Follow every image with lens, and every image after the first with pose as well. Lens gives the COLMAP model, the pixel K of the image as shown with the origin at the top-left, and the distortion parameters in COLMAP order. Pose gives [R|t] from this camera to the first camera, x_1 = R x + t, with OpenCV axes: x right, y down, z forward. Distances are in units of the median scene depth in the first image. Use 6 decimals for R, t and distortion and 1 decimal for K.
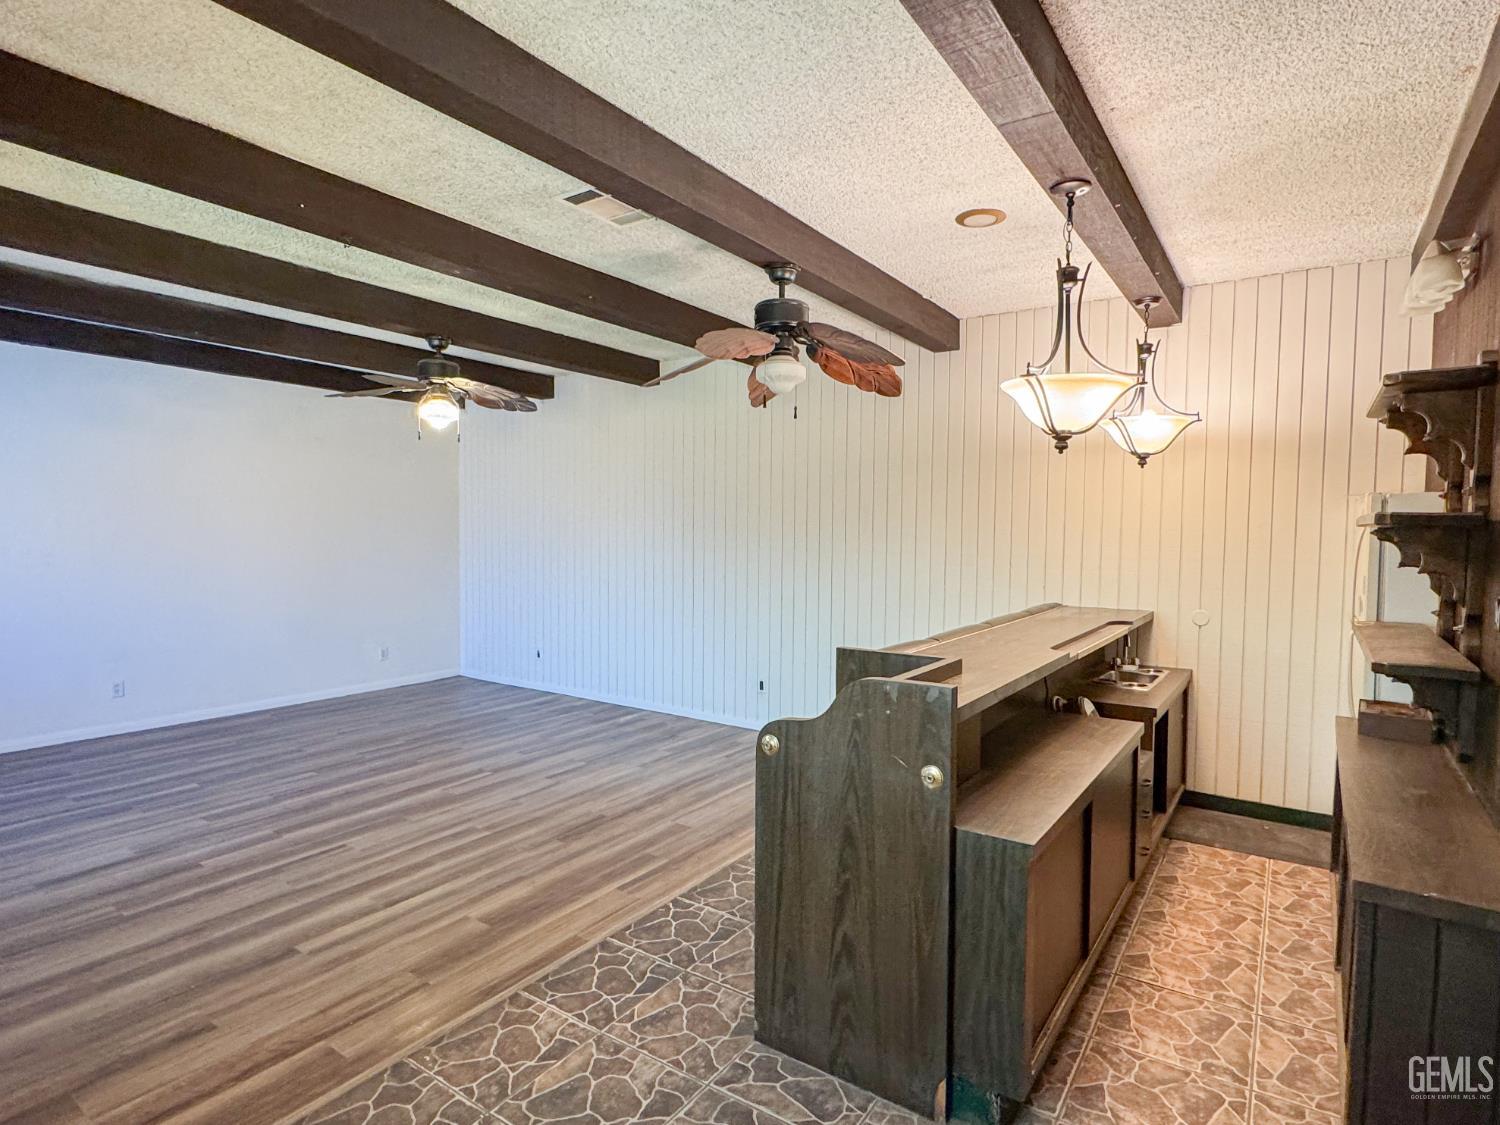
lens RADIAL K [[805.6, 0, 749.9], [0, 805.6, 558.5], [0, 0, 1]] dist [-0.004589, 0.001344]
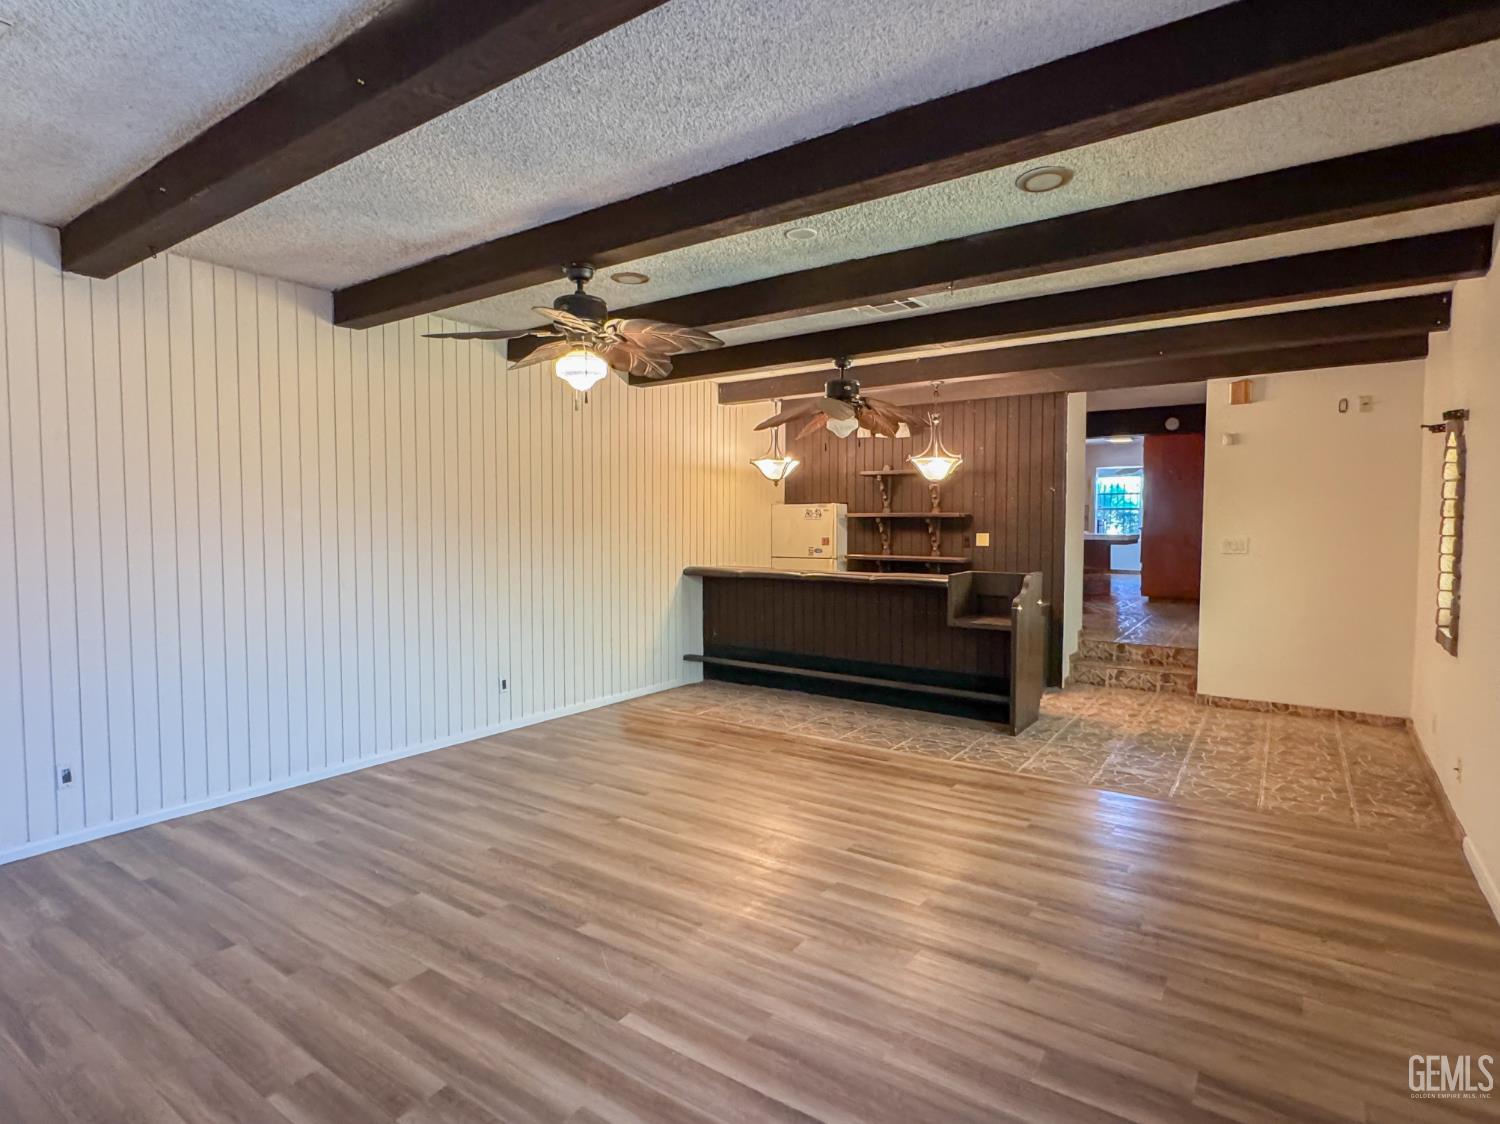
lens RADIAL K [[805.6, 0, 749.3], [0, 805.6, 557.7], [0, 0, 1]] dist [-0.004589, 0.001344]
pose [[0.002465, -0.058756, 0.998269, -1.158340], [0.042726, 0.997367, 0.058598, -0.042918], [-0.999084, 0.042507, 0.004969, 0.879339]]
